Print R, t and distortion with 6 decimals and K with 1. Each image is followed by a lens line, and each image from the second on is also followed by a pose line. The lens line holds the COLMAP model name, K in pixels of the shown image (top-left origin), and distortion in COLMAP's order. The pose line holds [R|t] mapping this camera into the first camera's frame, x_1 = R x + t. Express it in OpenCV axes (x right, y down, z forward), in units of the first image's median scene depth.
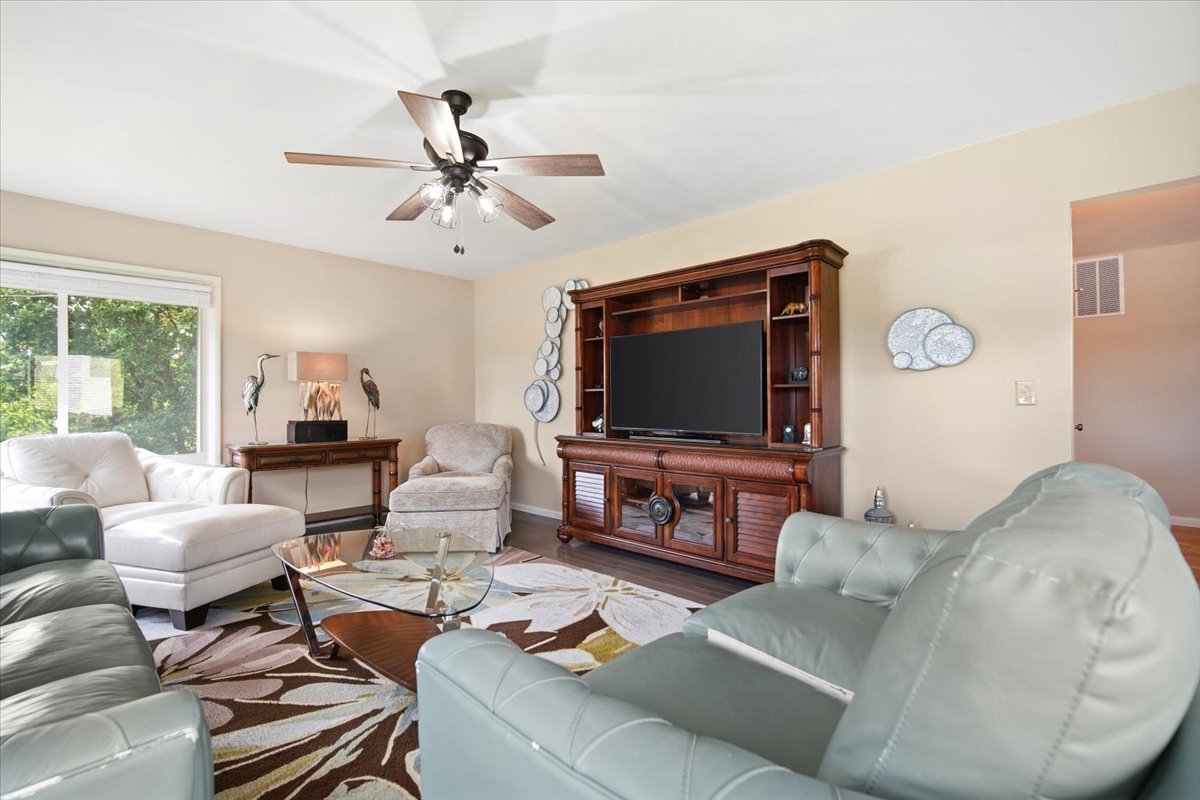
lens RADIAL K [[519.1, 0, 599.1], [0, 519.1, 395.8], [0, 0, 1]] dist [0.001413, 0.000338]
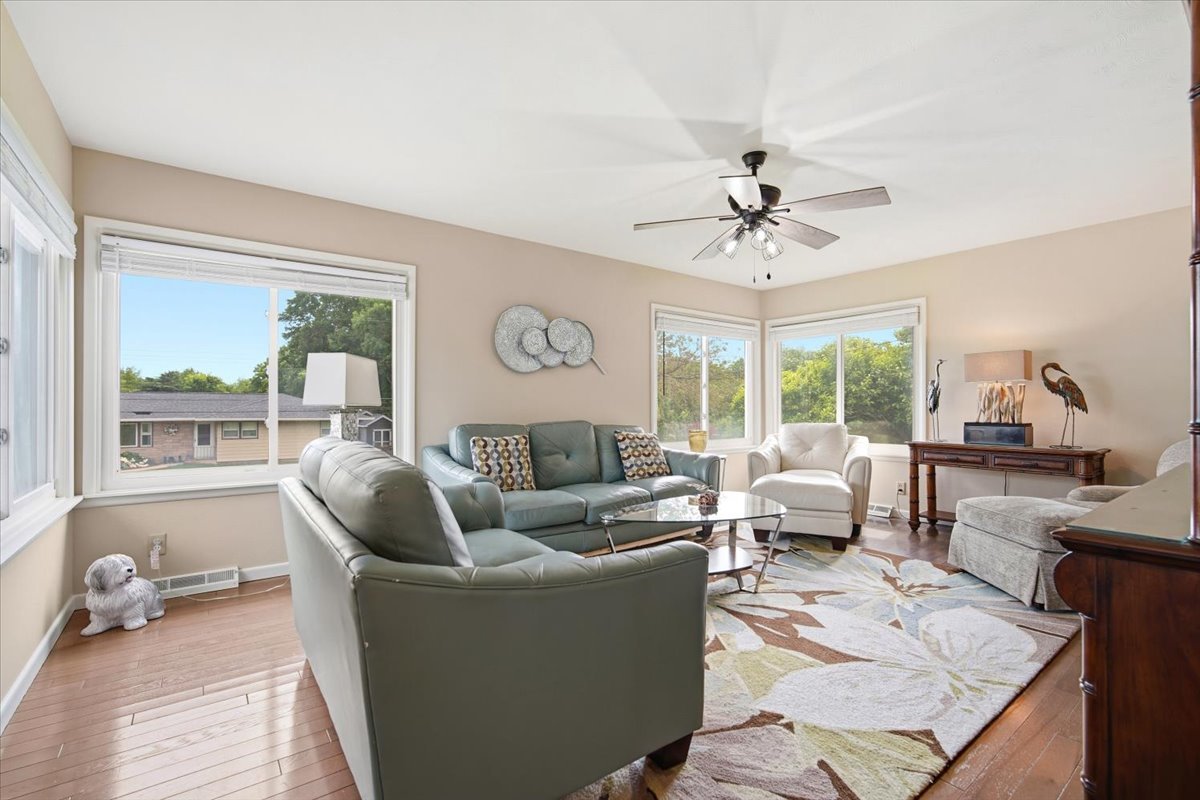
lens RADIAL K [[532.5, 0, 597.5], [0, 532.5, 403.3], [0, 0, 1]] dist [-0.009630, 0.000224]
pose [[-0.157963, 0.001651, -0.987444, 0.785612], [0.014762, 0.999891, -0.000690, 0.003300], [0.987335, -0.014686, -0.157970, 0.634908]]
